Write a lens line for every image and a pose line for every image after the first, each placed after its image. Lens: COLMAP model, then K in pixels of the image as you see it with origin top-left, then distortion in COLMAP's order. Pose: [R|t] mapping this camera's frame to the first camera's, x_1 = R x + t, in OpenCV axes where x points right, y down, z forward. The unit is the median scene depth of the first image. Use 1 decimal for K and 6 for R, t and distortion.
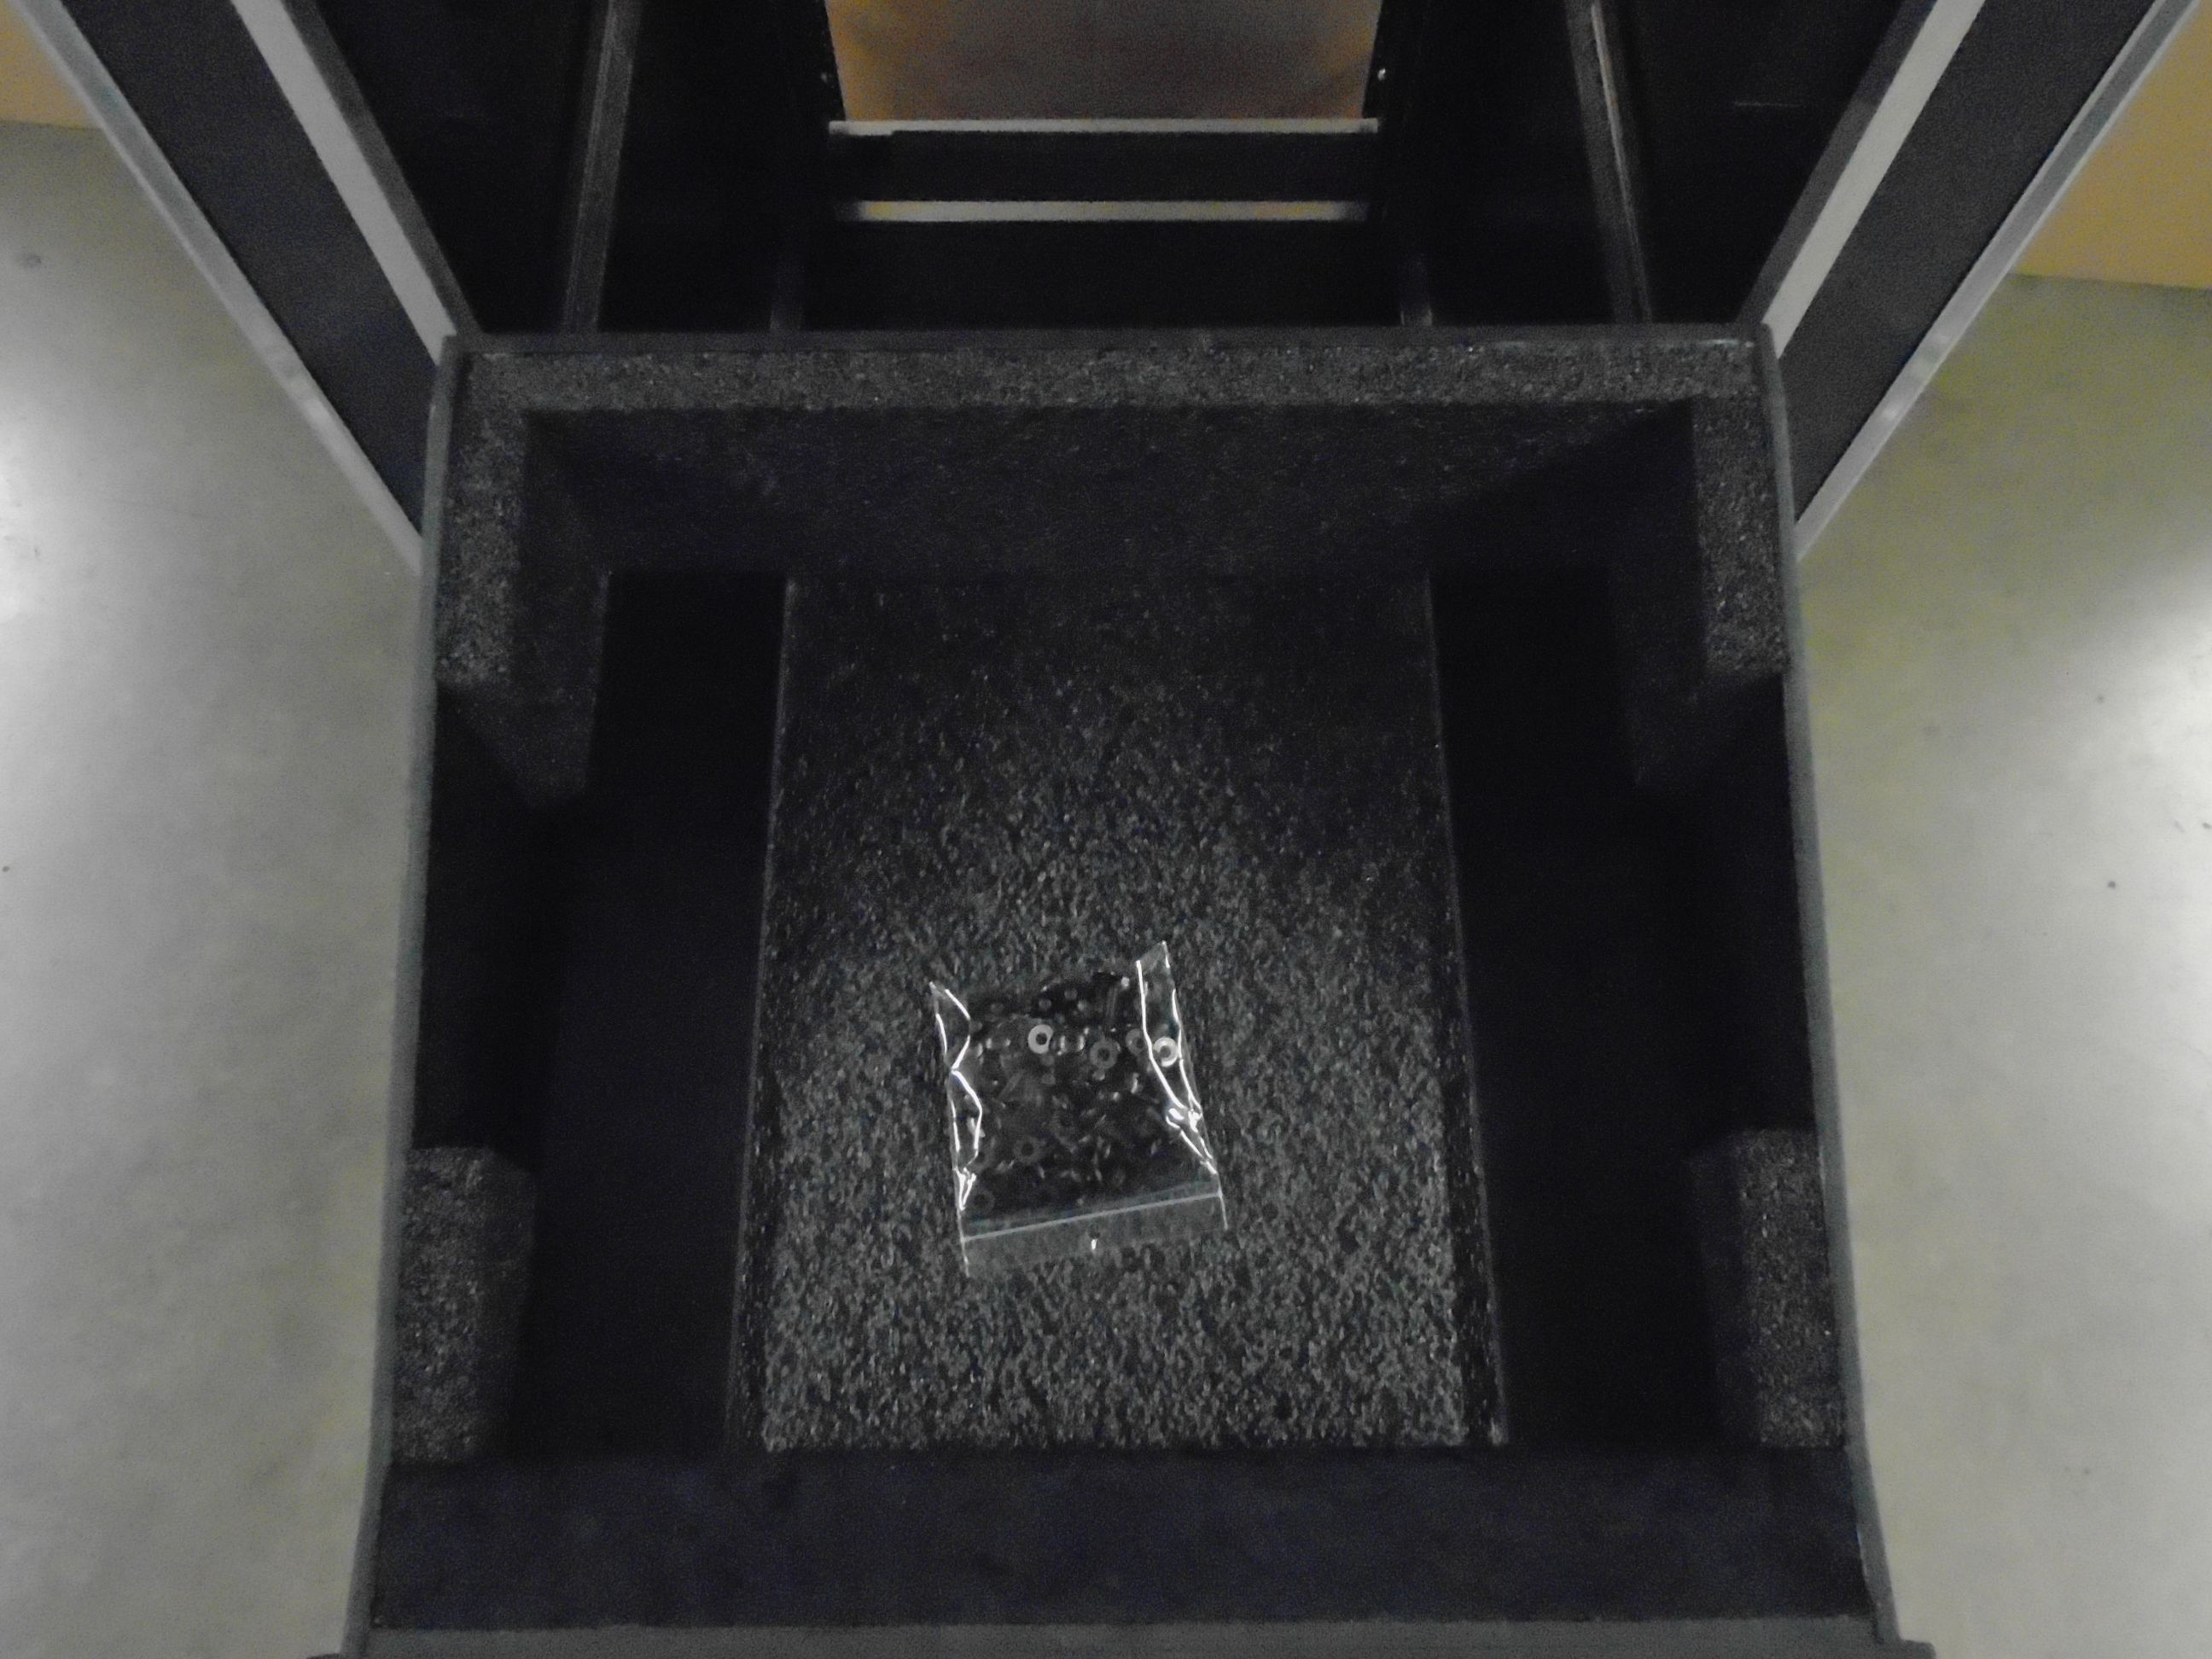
lens RADIAL K [[1741.6, 0, 1107.4], [0, 1741.6, 827.0], [0, 0, 1]] dist [0.005065, 0.003248]
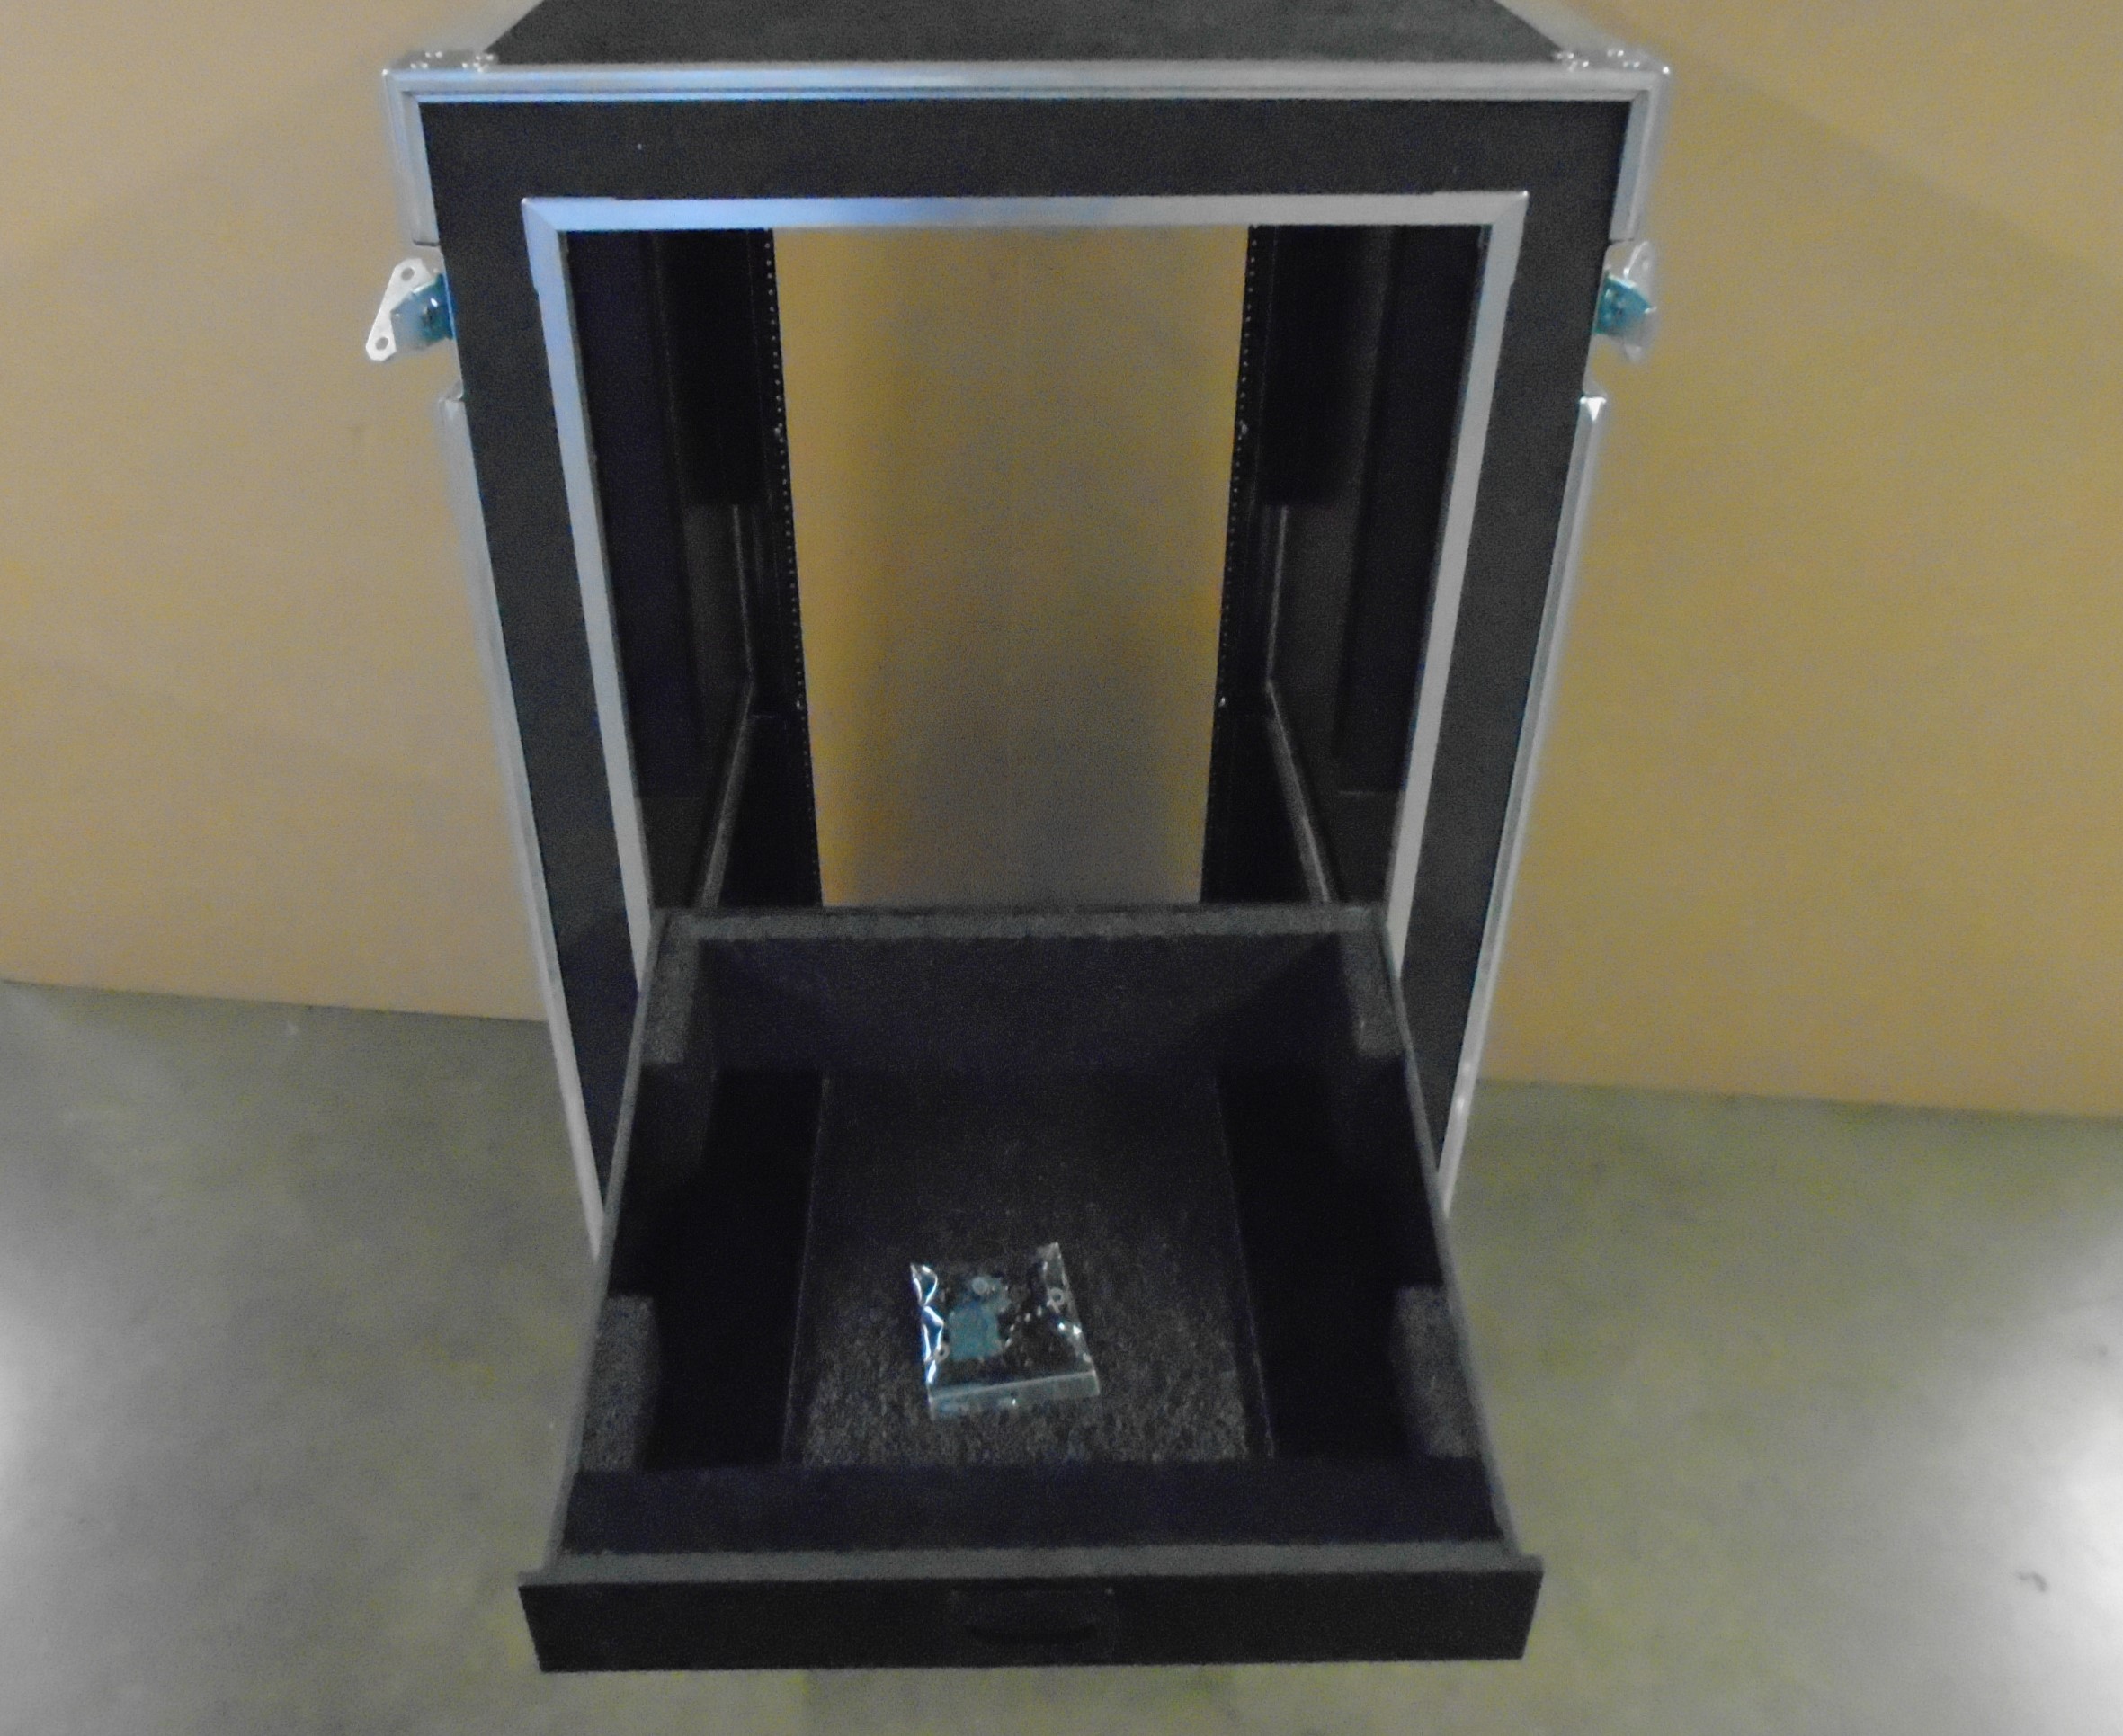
lens RADIAL K [[1830.2, 0, 1077.9], [0, 1830.2, 873.8], [0, 0, 1]] dist [0.010378, 0.010207]
pose [[0.999181, -0.004690, 0.040182, -0.014642], [0.025757, 0.839675, -0.542478, 0.734297], [-0.031195, 0.543069, 0.839108, -0.642092]]
